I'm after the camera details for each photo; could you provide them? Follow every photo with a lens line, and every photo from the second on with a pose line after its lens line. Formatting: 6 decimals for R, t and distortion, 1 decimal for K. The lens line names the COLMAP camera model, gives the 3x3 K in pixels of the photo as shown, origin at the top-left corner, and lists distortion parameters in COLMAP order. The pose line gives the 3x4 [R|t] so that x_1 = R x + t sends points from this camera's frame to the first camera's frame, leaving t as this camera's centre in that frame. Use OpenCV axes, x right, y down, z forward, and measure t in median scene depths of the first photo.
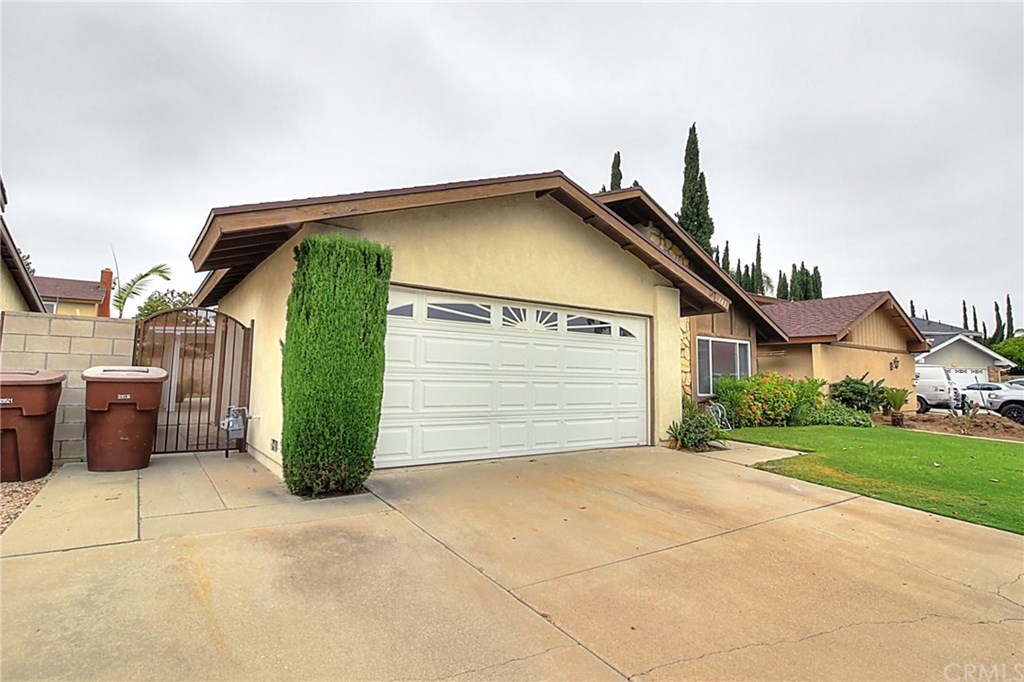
lens RADIAL K [[473.5, 0, 516.9], [0, 473.5, 329.7], [0, 0, 1]] dist [0.002265, -0.012742]
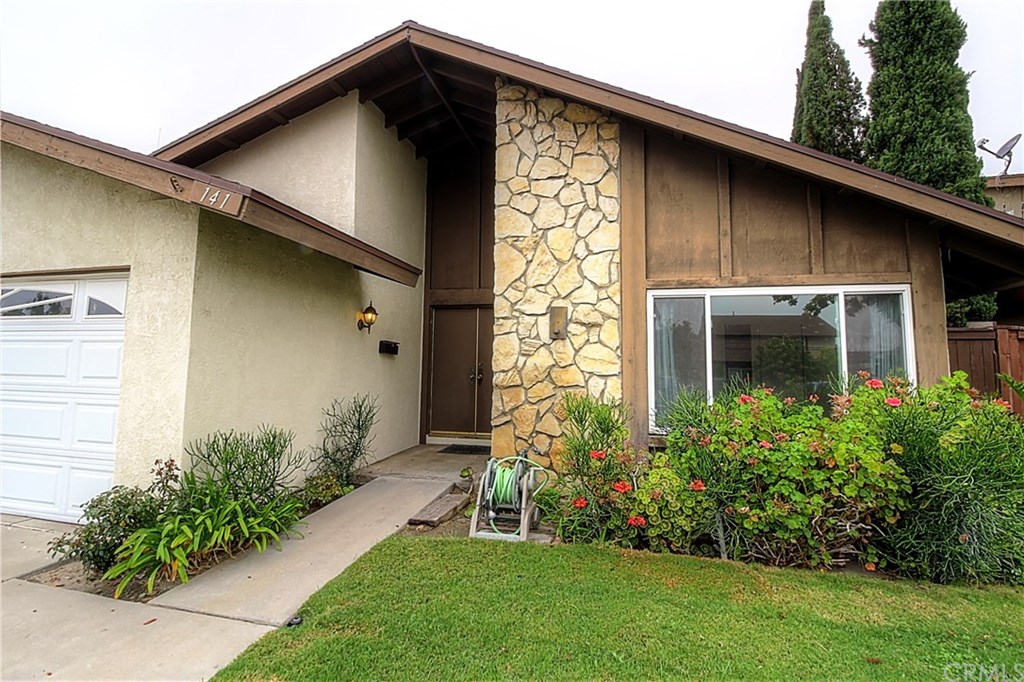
lens RADIAL K [[473.5, 0, 516.9], [0, 473.5, 329.7], [0, 0, 1]] dist [0.002265, -0.012742]
pose [[0.710141, -0.068289, -0.700740, 0.608119], [0.073957, 0.997014, -0.022212, 0.050383], [0.700164, -0.036050, 0.713071, 0.621758]]
